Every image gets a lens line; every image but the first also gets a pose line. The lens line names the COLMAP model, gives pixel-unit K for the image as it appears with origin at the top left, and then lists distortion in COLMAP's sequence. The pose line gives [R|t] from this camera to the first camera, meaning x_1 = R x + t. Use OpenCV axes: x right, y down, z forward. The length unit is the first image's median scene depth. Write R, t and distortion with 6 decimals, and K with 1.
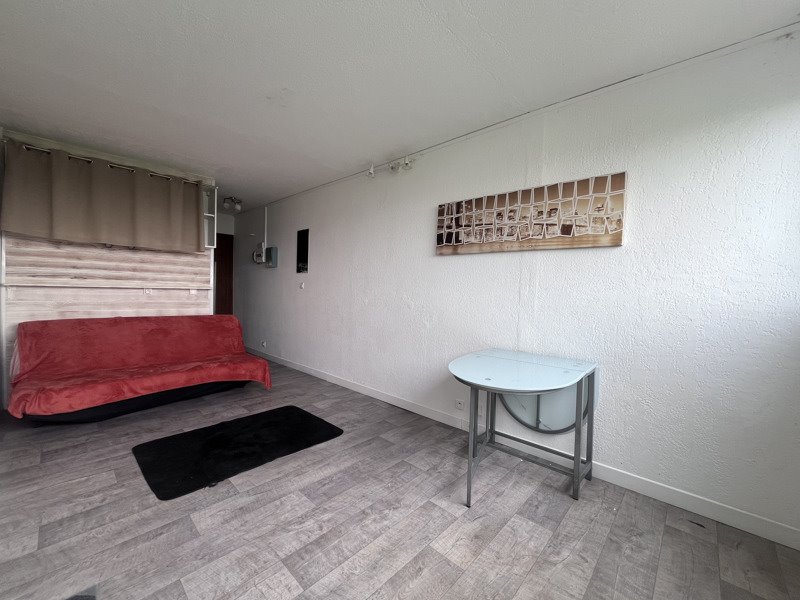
lens RADIAL K [[321.2, 0, 401.3], [0, 321.2, 302.3], [0, 0, 1]] dist [-0.002288, -0.000928]
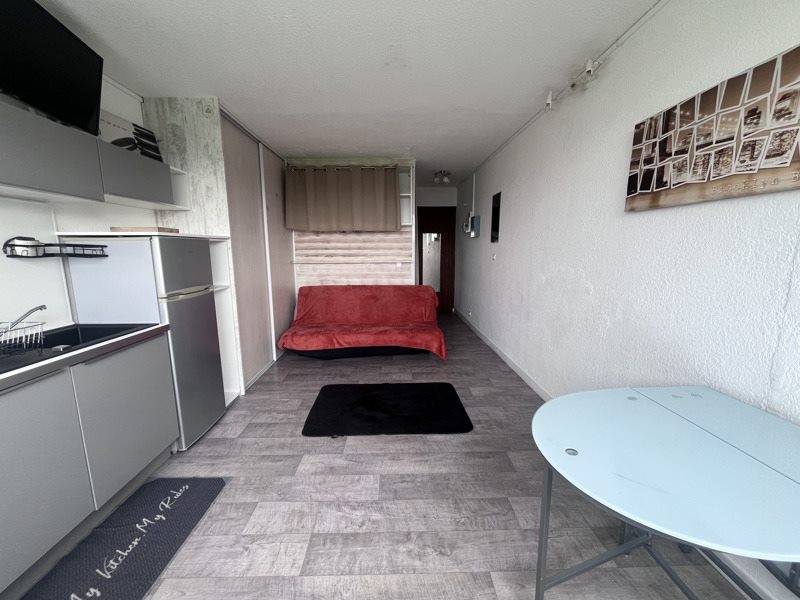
lens RADIAL K [[321.2, 0, 401.3], [0, 321.2, 302.3], [0, 0, 1]] dist [-0.002288, -0.000928]
pose [[0.699958, 0.086246, -0.708958, 0.270767], [-0.002593, 0.992982, 0.118238, -0.049738], [0.714180, -0.080923, 0.695269, 0.266580]]
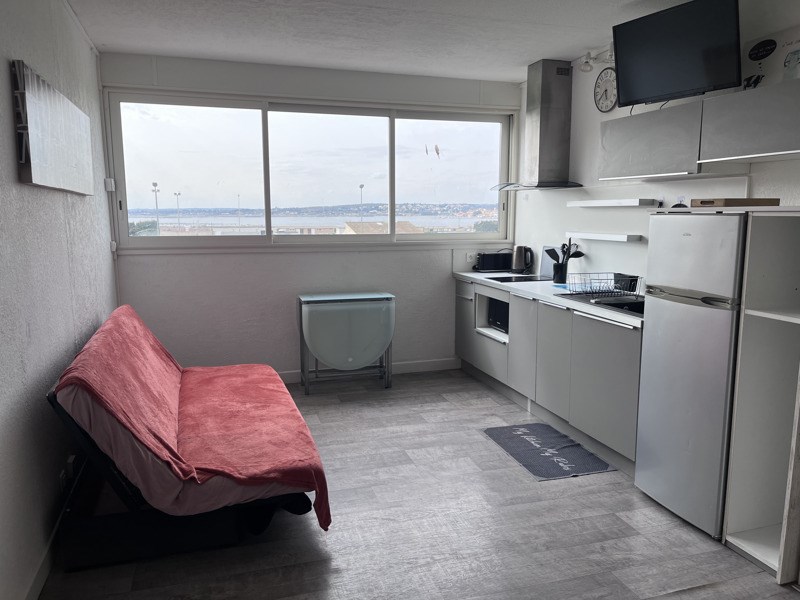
lens RADIAL K [[604.1, 0, 400.0], [0, 604.1, 300.0], [0, 0, 1]] dist [0.066250, -0.096579]
pose [[-0.864723, -0.102807, 0.491615, -0.741857], [-0.008073, 0.981545, 0.191062, -0.159679], [-0.502185, 0.161247, -0.849594, 1.524665]]
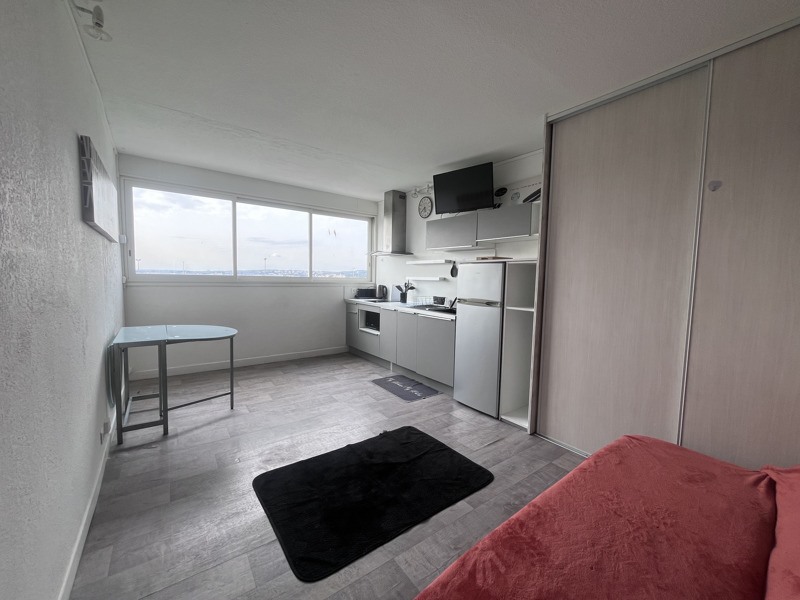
lens RADIAL K [[321.2, 0, 401.3], [0, 321.2, 302.3], [0, 0, 1]] dist [-0.002288, -0.000928]
pose [[-0.981849, -0.066358, 0.177678, -0.594951], [-0.045425, 0.991808, 0.119392, -0.099255], [-0.184145, 0.109154, -0.976819, 1.562118]]
